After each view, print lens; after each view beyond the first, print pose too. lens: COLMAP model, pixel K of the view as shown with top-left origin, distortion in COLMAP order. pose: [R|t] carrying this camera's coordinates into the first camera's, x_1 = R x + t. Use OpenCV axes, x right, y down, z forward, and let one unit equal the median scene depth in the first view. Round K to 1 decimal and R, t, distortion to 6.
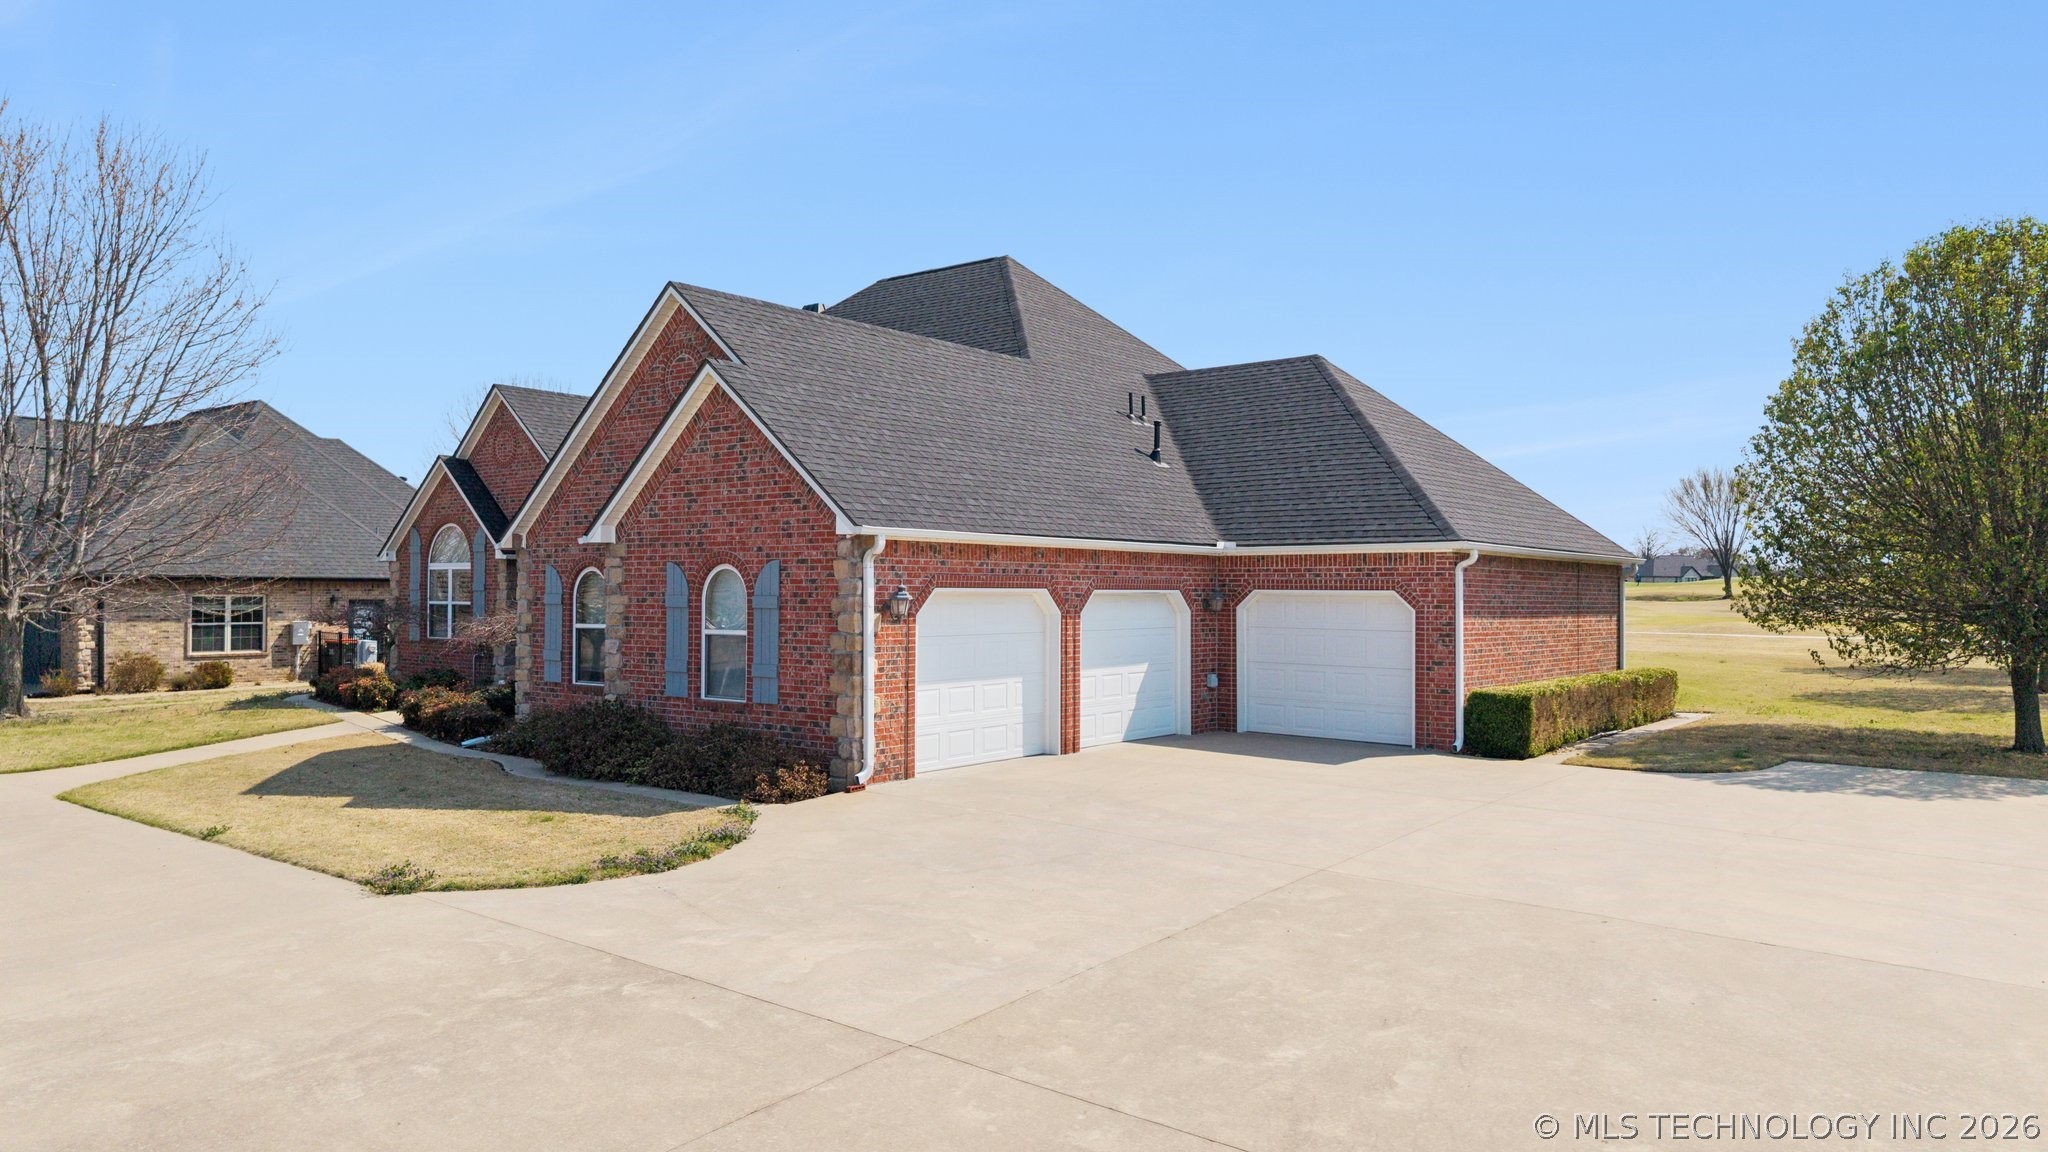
lens RADIAL K [[1362.9, 0, 1028.8], [0, 1362.9, 566.0], [0, 0, 1]] dist [0.035678, -0.040989]
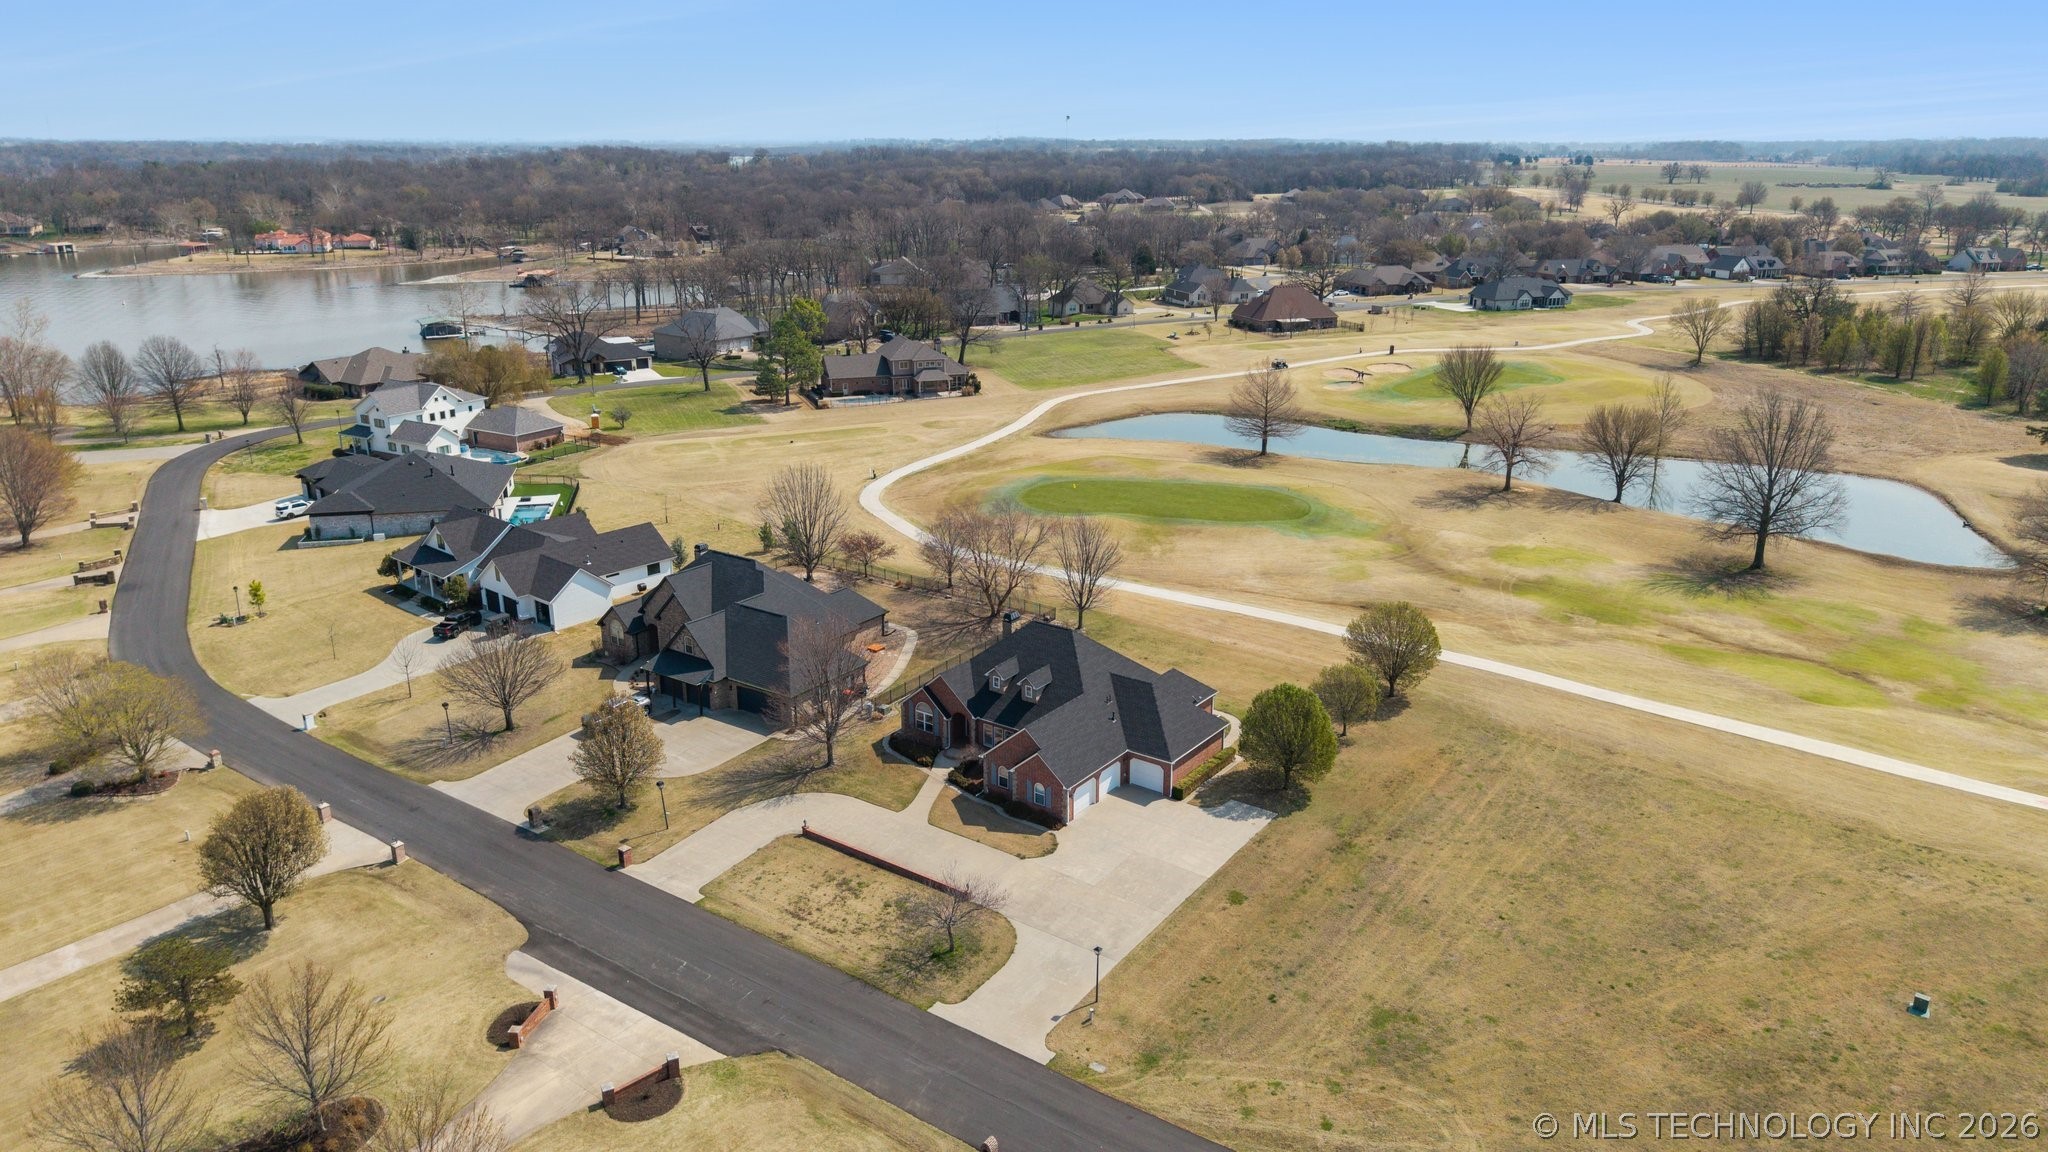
lens RADIAL K [[1349.4, 0, 1030.0], [0, 1349.4, 573.3], [0, 0, 1]] dist [0.162786, -0.428976]
pose [[0.999366, -0.018347, 0.030508, -0.396726], [0.007529, 0.946515, 0.322573, -2.545168], [-0.034795, -0.322139, 0.946053, -3.922452]]
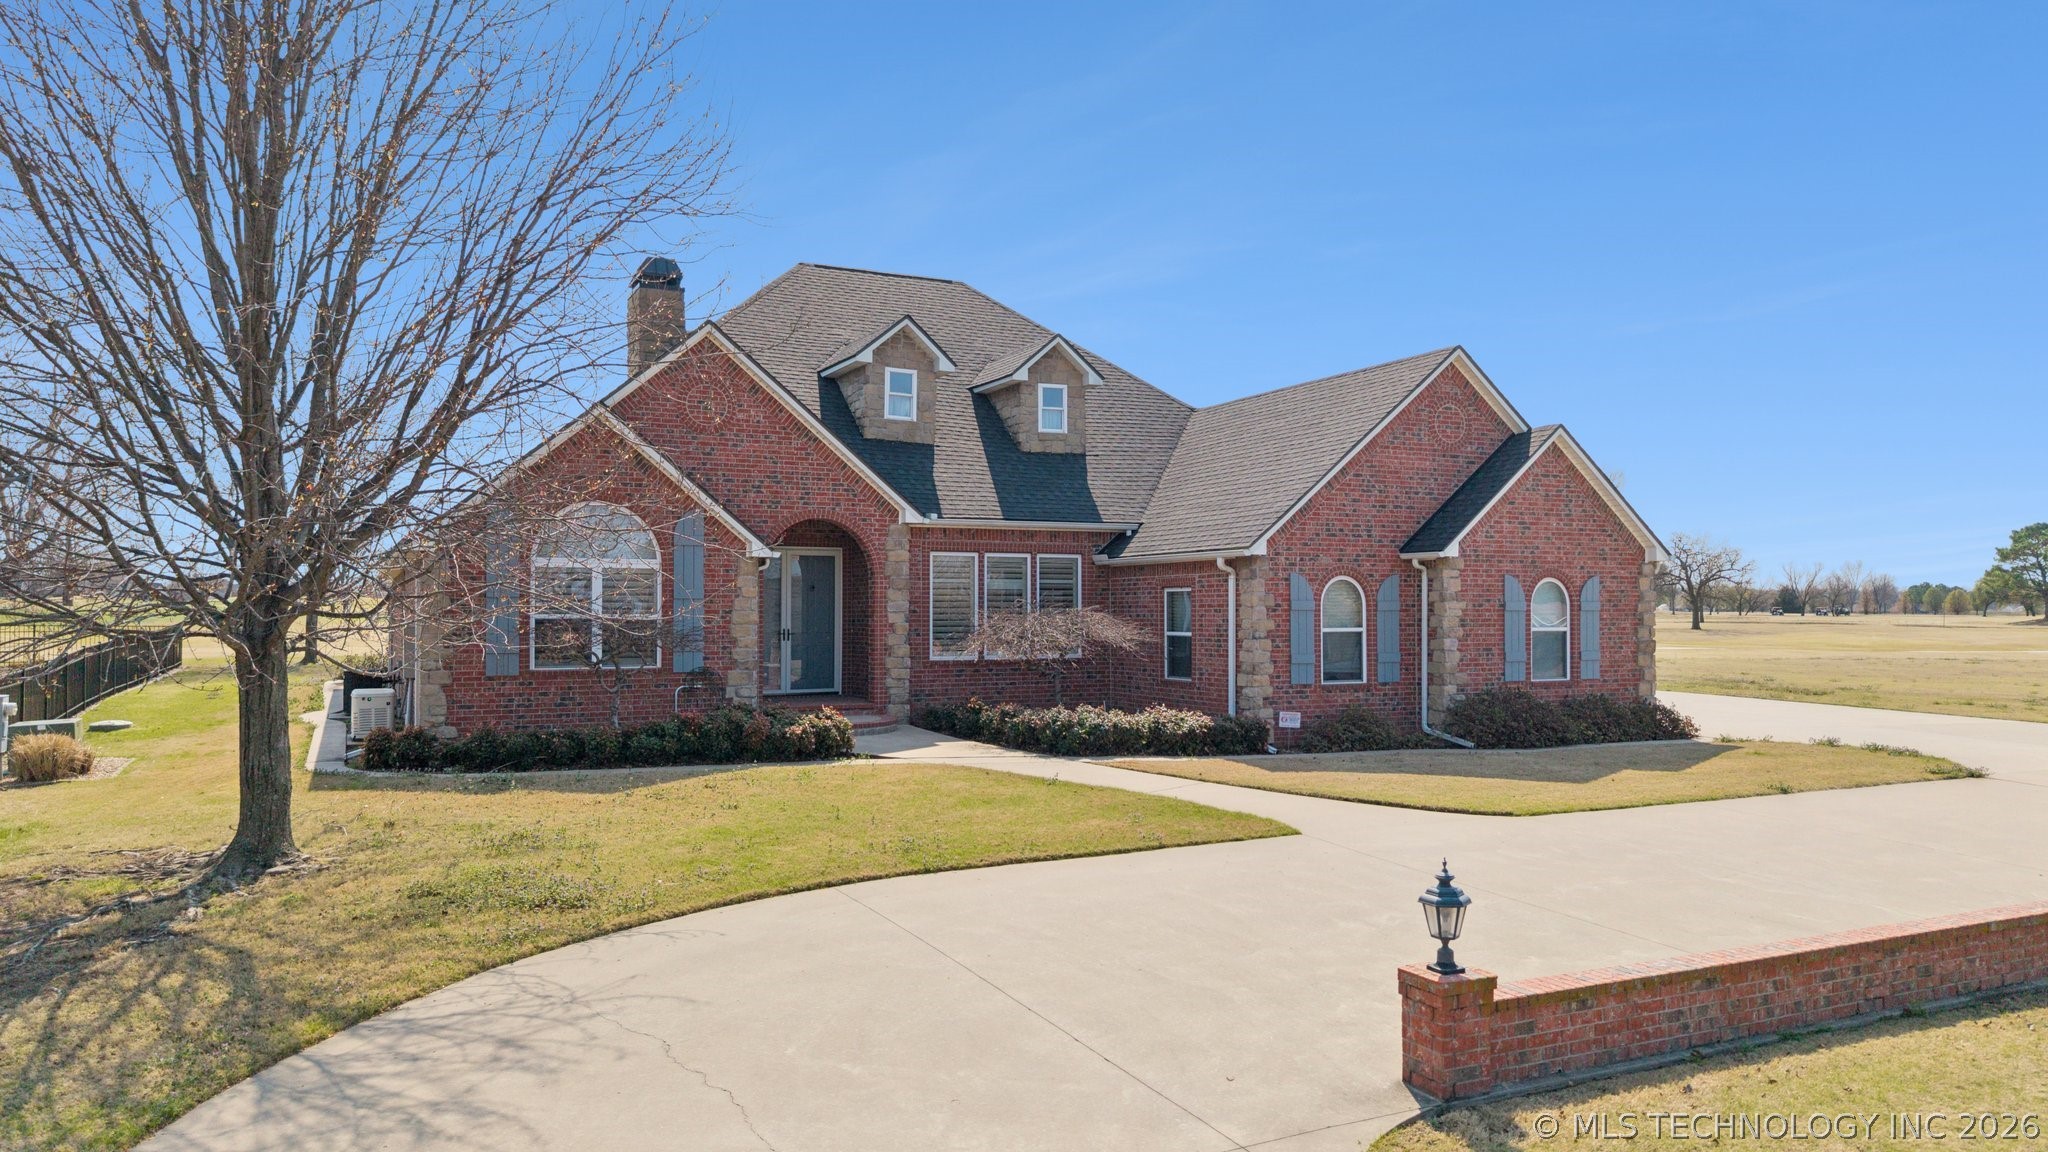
lens RADIAL K [[1349.4, 0, 1030.0], [0, 1349.4, 573.3], [0, 0, 1]] dist [0.162786, -0.428976]
pose [[0.439477, 0.021579, 0.897995, -1.534925], [-0.014507, 0.999752, -0.016925, 0.022529], [-0.898137, -0.005589, 0.439681, 0.811879]]
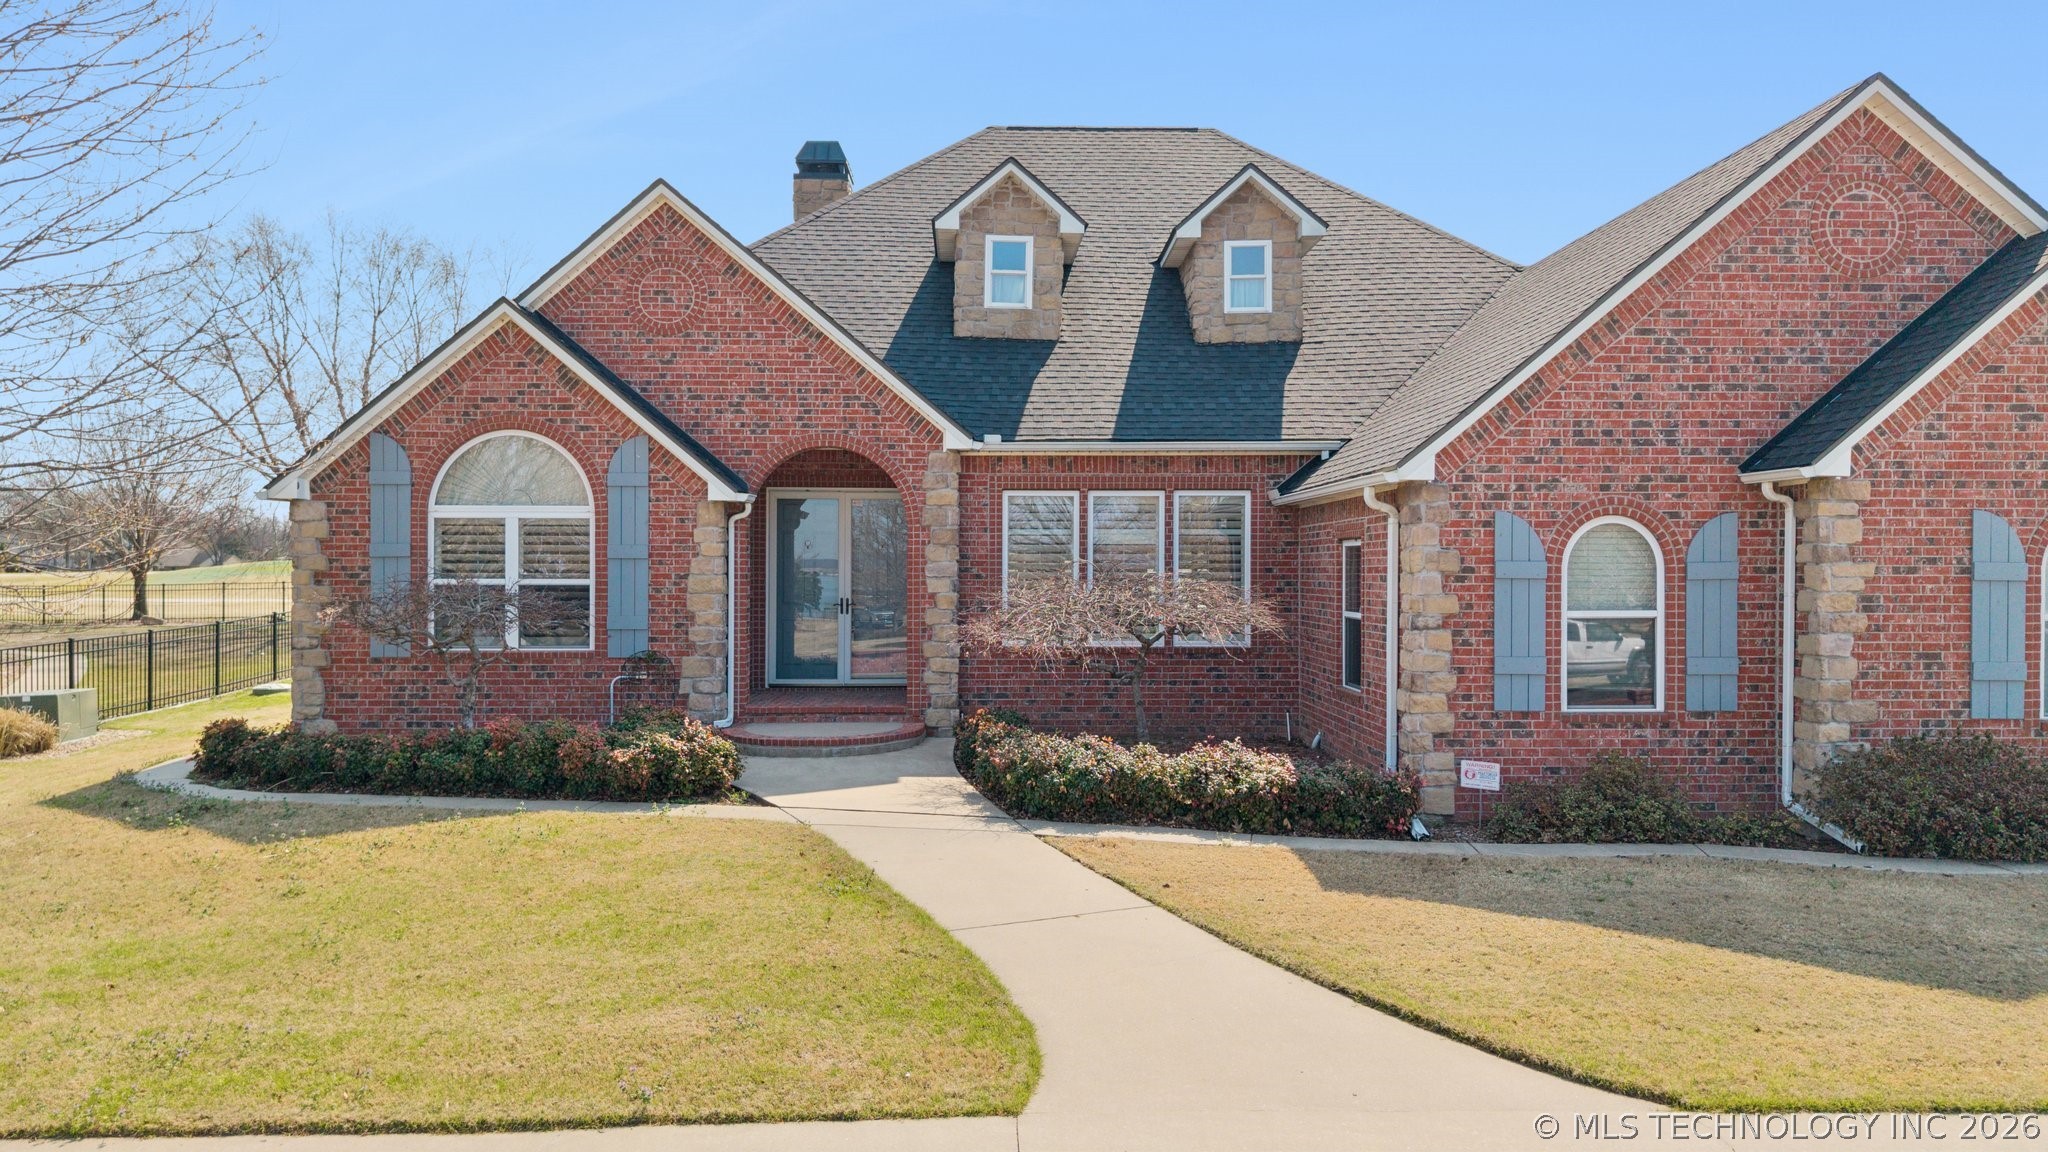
lens RADIAL K [[1362.9, 0, 1028.8], [0, 1362.9, 566.0], [0, 0, 1]] dist [0.035678, -0.040989]
pose [[0.773046, -0.002553, 0.634344, -0.983187], [-0.010376, 0.999807, 0.016669, 0.016458], [-0.634265, -0.019468, 0.772871, 0.757054]]
